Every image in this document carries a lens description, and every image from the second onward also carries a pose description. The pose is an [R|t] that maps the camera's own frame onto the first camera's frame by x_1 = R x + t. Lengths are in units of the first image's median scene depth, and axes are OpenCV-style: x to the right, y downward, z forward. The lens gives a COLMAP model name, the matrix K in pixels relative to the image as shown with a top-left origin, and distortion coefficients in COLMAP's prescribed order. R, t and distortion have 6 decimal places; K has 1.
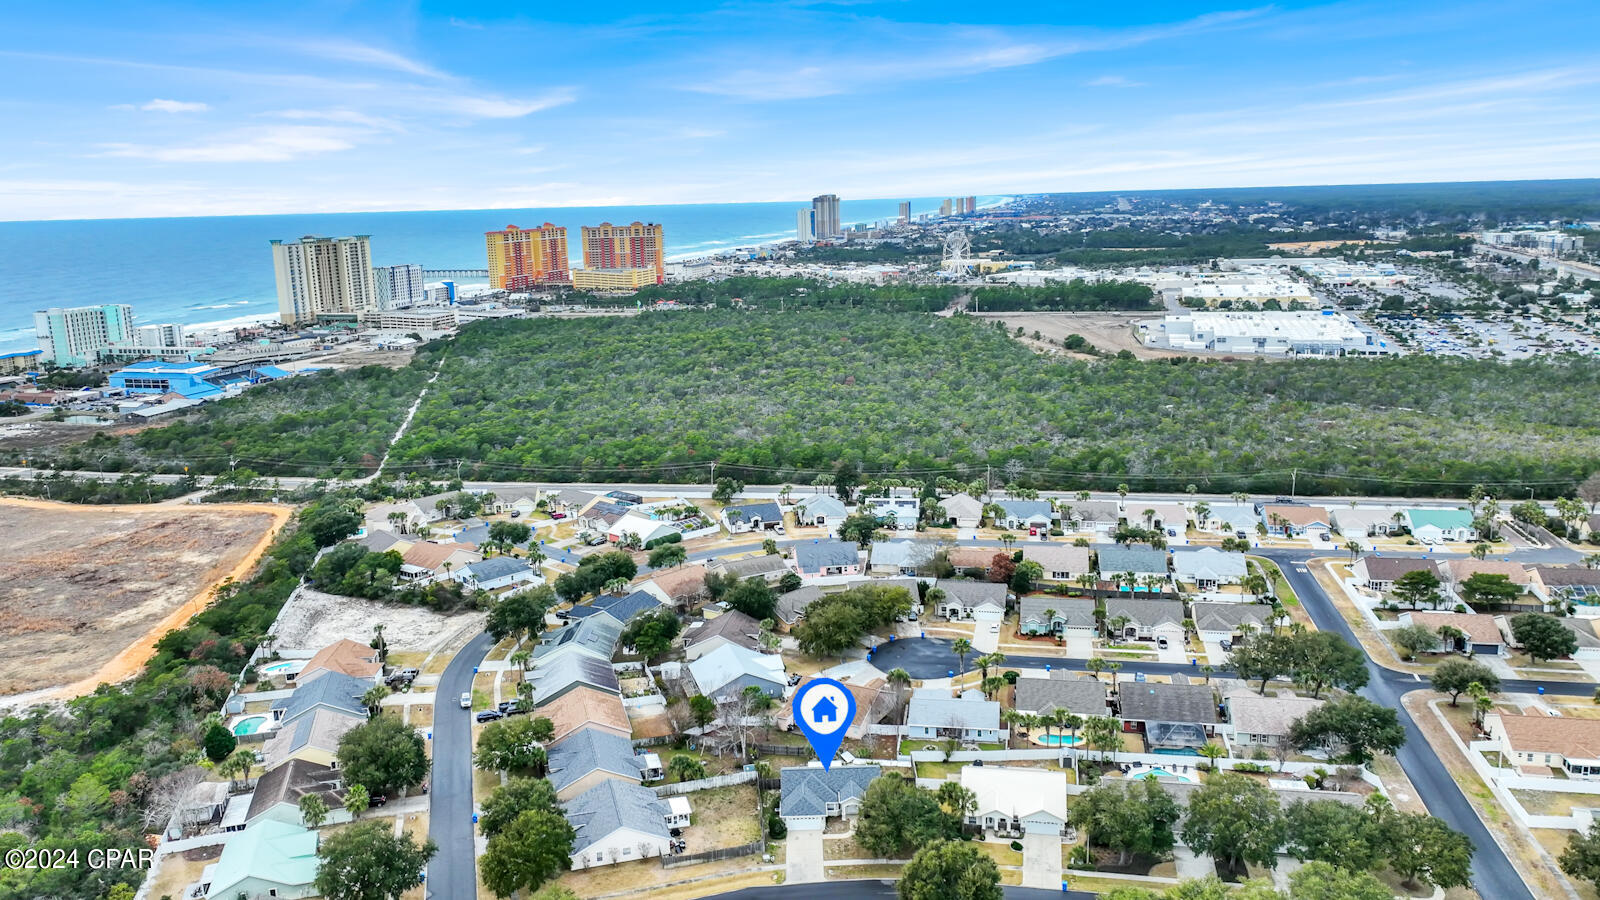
lens RADIAL K [[1179.3, 0, 768.9], [0, 1179.3, 445.4], [0, 0, 1]] dist [0.011327, -0.002595]
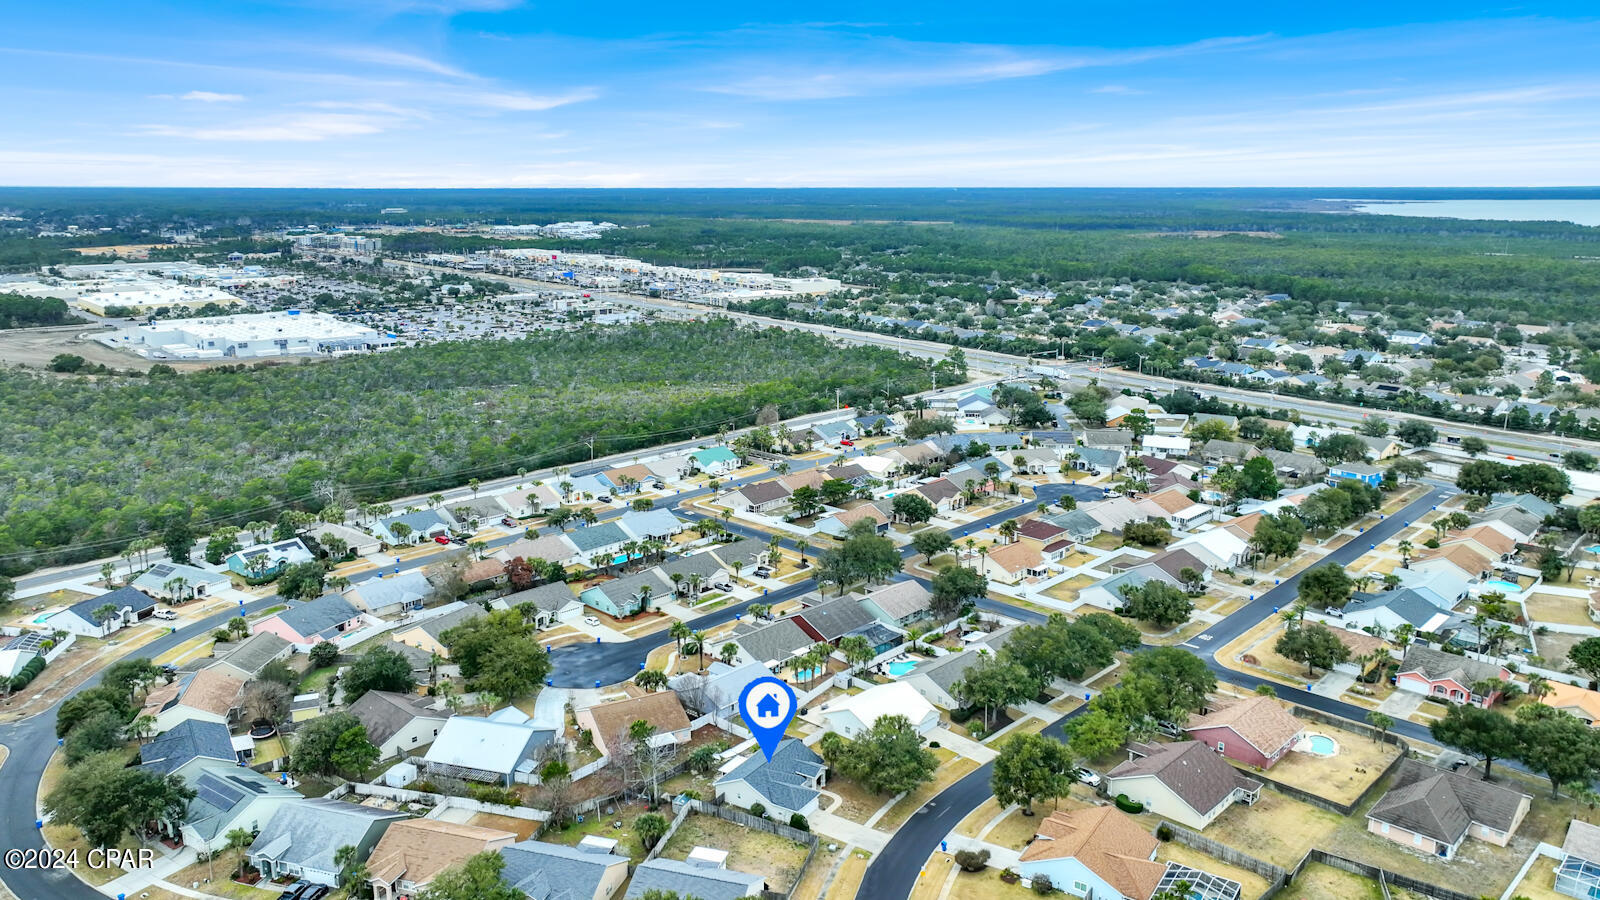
lens RADIAL K [[1179.3, 0, 768.9], [0, 1179.3, 445.4], [0, 0, 1]] dist [0.011327, -0.002595]
pose [[0.538956, -0.155391, 0.827877, -0.393072], [0.158972, 0.983939, 0.081192, -0.037004], [-0.827197, 0.087851, 0.555003, 0.223992]]
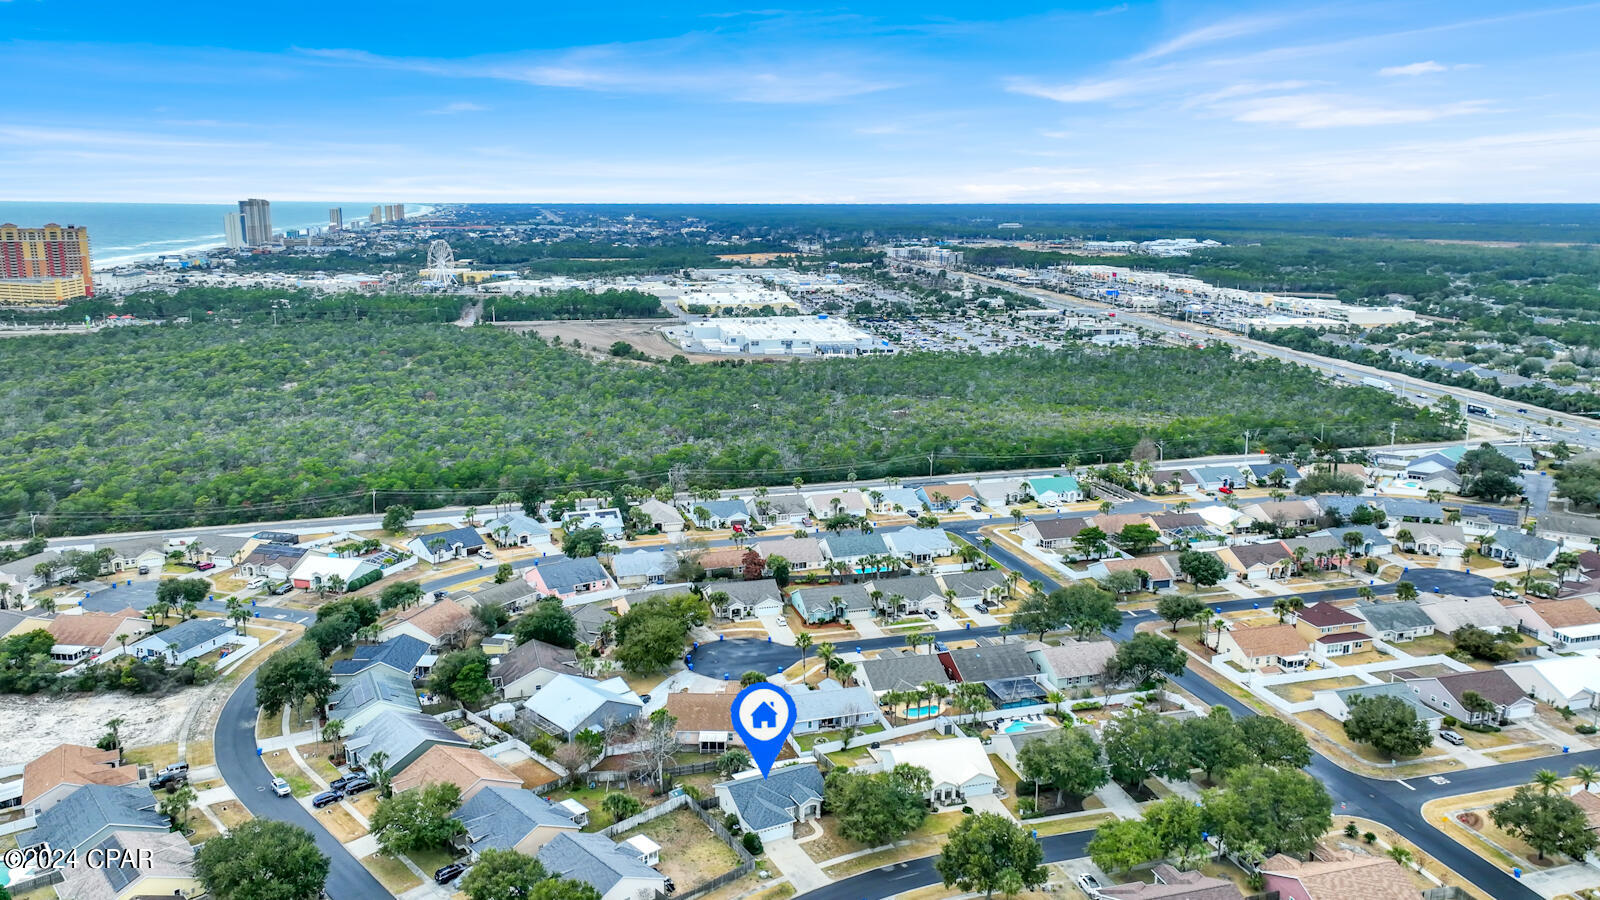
lens RADIAL K [[1173.2, 0, 762.7], [0, 1173.2, 455.1], [0, 0, 1]] dist [0.011668, -0.004029]
pose [[0.891563, -0.069007, 0.447608, -0.203342], [0.068692, 0.997494, 0.016958, -0.007941], [-0.447656, 0.015628, 0.894069, 0.057570]]
